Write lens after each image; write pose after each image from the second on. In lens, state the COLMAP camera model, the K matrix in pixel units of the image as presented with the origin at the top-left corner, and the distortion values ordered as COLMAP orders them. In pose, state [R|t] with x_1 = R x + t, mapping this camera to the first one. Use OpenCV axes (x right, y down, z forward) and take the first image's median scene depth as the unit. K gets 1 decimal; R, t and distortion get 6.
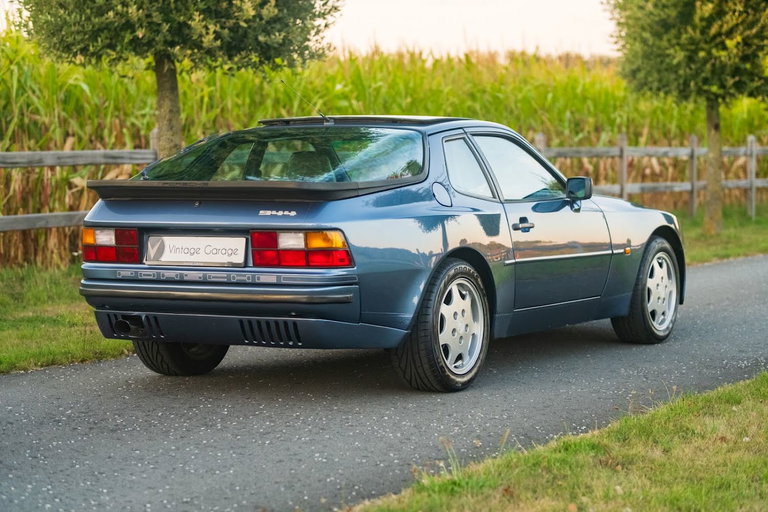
lens RADIAL K [[1930.7, 0, 384.9], [0, 1930.7, 221.6], [0, 0, 1]] dist [0.476358, -12.120604]
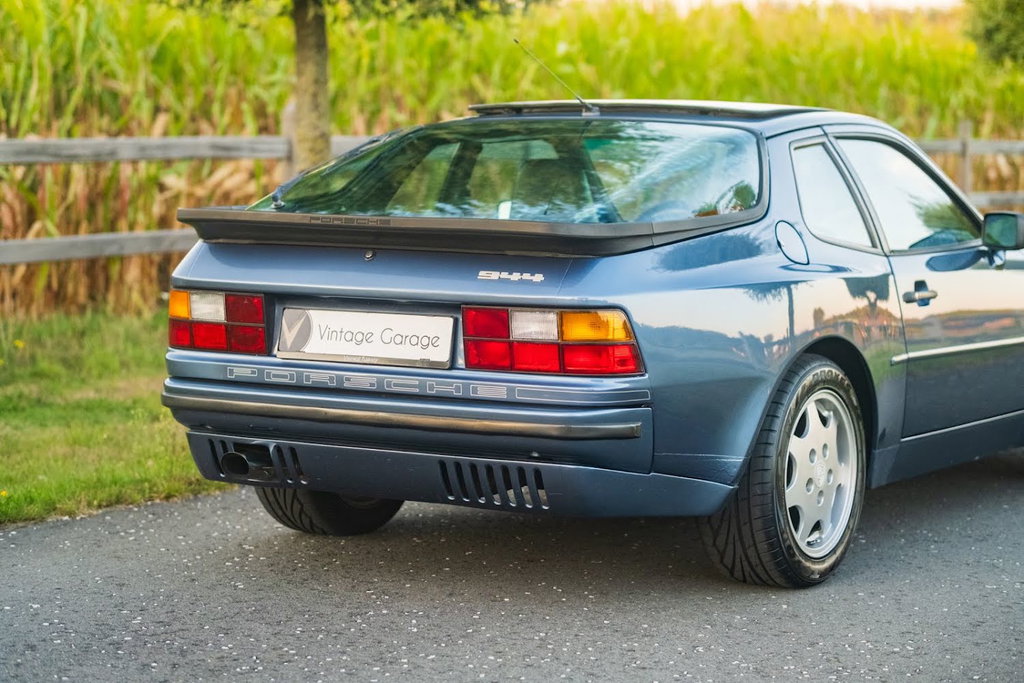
lens RADIAL K [[2574.3, 0, 513.1], [0, 2574.3, 295.7], [0, 0, 1]] dist [0.476358, -12.120604]
pose [[0.999391, 0.020559, -0.028179, -0.028655], [-0.019742, 0.999385, 0.028967, -0.017545], [0.028757, -0.028393, 0.999183, 0.211177]]
